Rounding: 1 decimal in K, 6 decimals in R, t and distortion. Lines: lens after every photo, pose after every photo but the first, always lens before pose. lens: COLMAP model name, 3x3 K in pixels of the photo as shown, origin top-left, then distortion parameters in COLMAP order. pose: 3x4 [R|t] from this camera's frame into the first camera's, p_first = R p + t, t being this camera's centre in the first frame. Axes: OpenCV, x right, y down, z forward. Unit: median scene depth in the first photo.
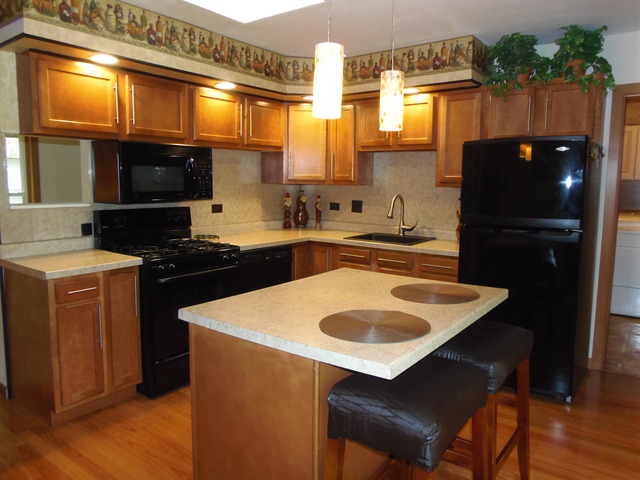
lens RADIAL K [[467.4, 0, 319.3], [0, 467.4, 238.0], [0, 0, 1]] dist [-0.012586, -0.009716]
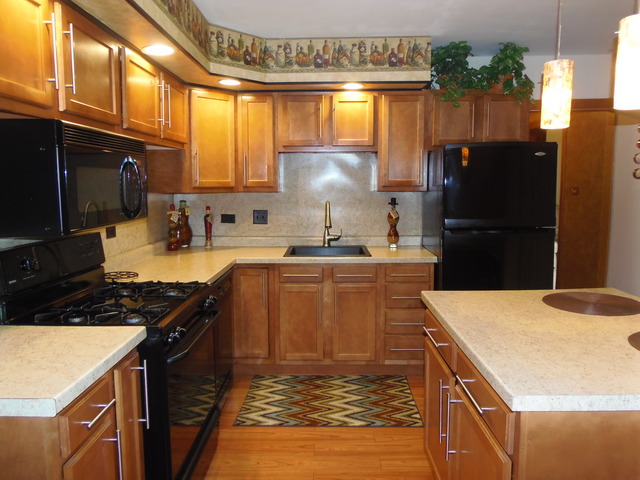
lens RADIAL K [[467.4, 0, 321.0], [0, 467.4, 237.9], [0, 0, 1]] dist [-0.012586, -0.009716]
pose [[0.807756, -0.080172, 0.584040, -0.412035], [0.087860, 0.996017, 0.015210, -0.041863], [-0.582933, 0.039028, 0.811583, 0.312612]]
